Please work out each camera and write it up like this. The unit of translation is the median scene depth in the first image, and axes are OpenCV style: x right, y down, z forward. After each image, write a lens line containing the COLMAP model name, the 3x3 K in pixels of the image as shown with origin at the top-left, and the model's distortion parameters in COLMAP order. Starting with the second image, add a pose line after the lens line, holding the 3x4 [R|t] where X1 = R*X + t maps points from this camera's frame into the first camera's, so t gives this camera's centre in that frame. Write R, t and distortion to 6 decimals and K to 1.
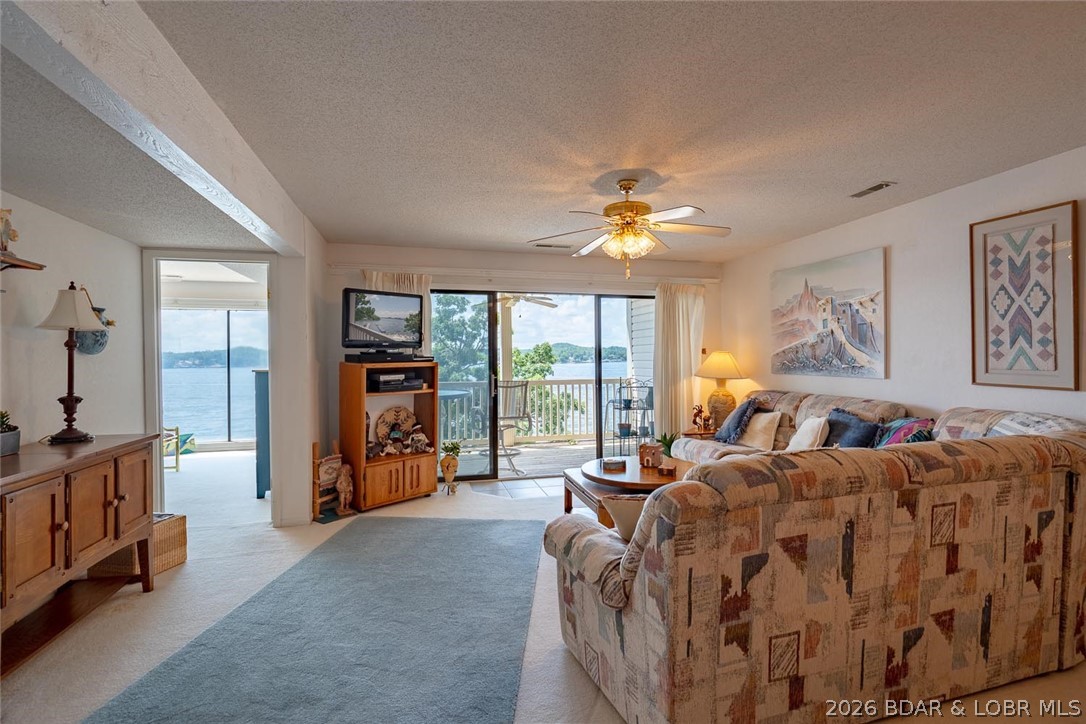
lens RADIAL K [[497.5, 0, 541.7], [0, 497.5, 355.4], [0, 0, 1]] dist [0.007688, 0.003216]
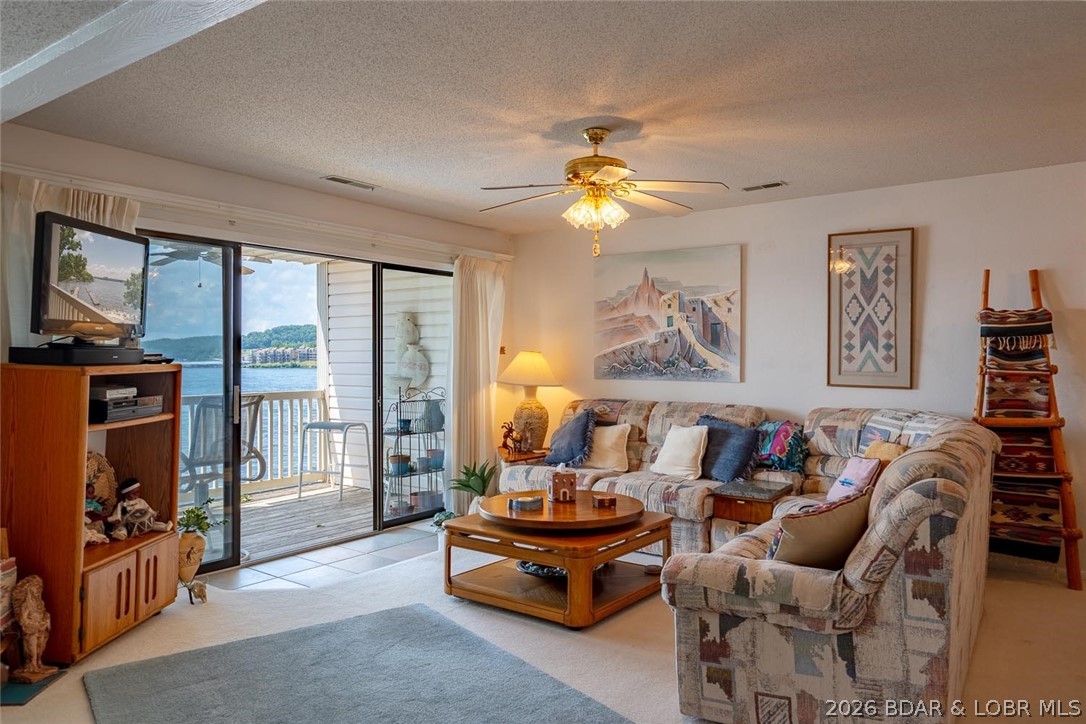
lens RADIAL K [[761.4, 0, 537.5], [0, 761.4, 351.8], [0, 0, 1]] dist [0.034734, -0.001718]
pose [[0.773086, 0.012409, 0.634180, -0.492740], [-0.008654, 0.999922, -0.009017, 0.004639], [-0.634242, 0.001483, 0.773133, 0.109599]]
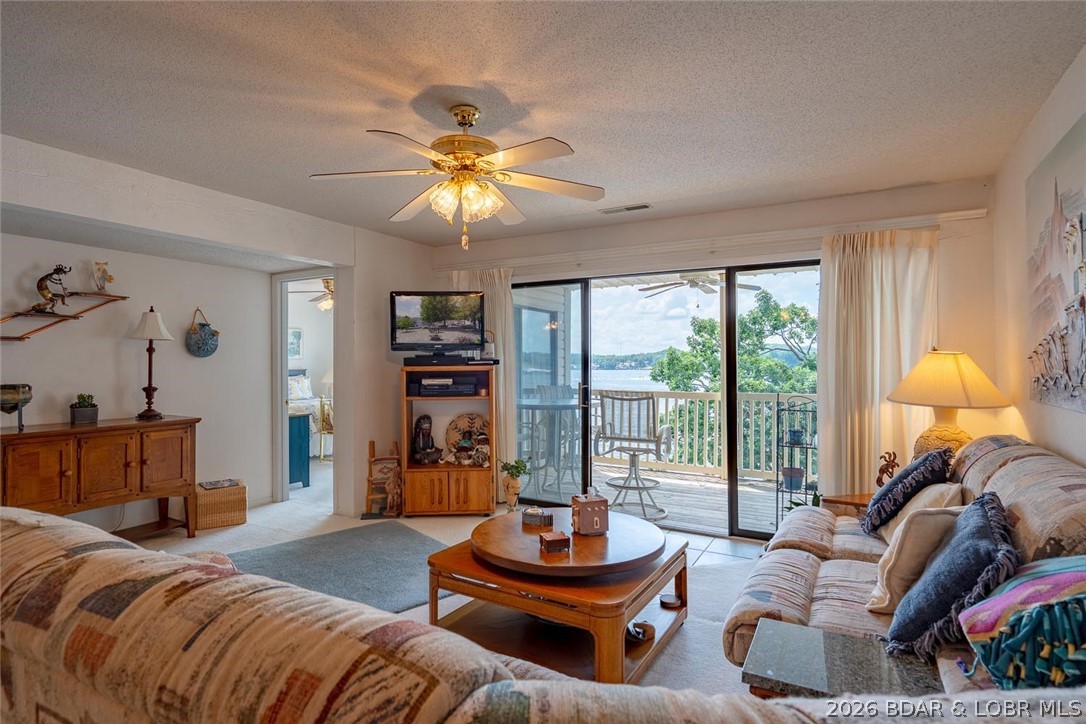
lens RADIAL K [[553.7, 0, 543.3], [0, 553.7, 353.6], [0, 0, 1]] dist [0.009412, 0.002317]
pose [[0.716241, -0.003628, -0.697843, 0.603083], [-0.001979, 0.999972, -0.007229, -0.001942], [0.697850, 0.006559, 0.716214, 0.400113]]
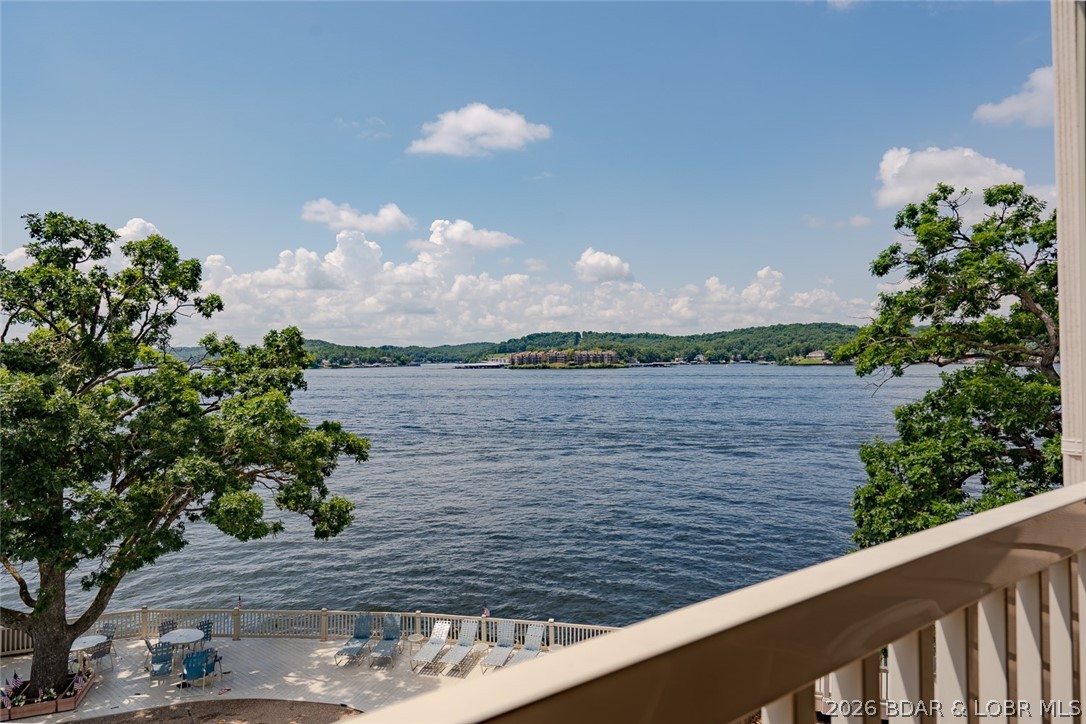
lens RADIAL K [[663.3, 0, 543.7], [0, 663.3, 357.3], [0, 0, 1]] dist [0.003191, -0.000122]
pose [[0.928395, 0.005581, 0.371554, -0.030311], [-0.004672, 0.999983, -0.003348, 0.047683], [-0.371567, 0.001373, 0.928405, 1.862299]]
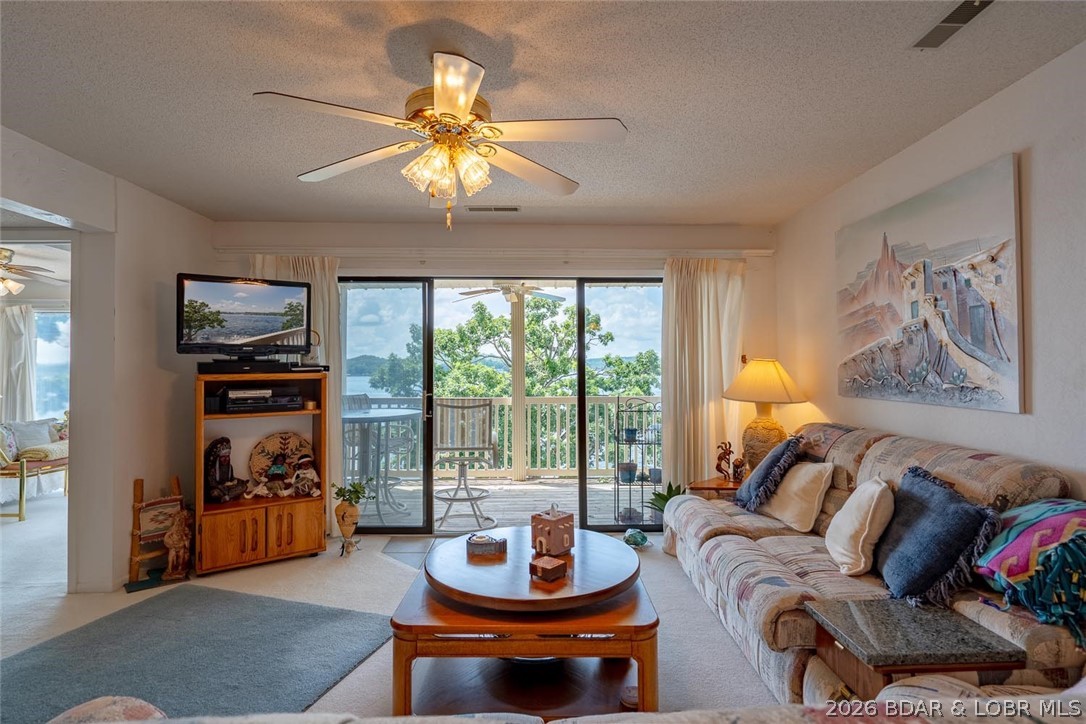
lens RADIAL K [[545.9, 0, 540.5], [0, 545.9, 354.6], [0, 0, 1]] dist [0.009393, -0.001121]
pose [[0.972199, -0.001140, -0.234155, 0.319833], [-0.003296, 0.999823, -0.018550, -0.000222], [0.234135, 0.018806, 0.972022, 0.322771]]
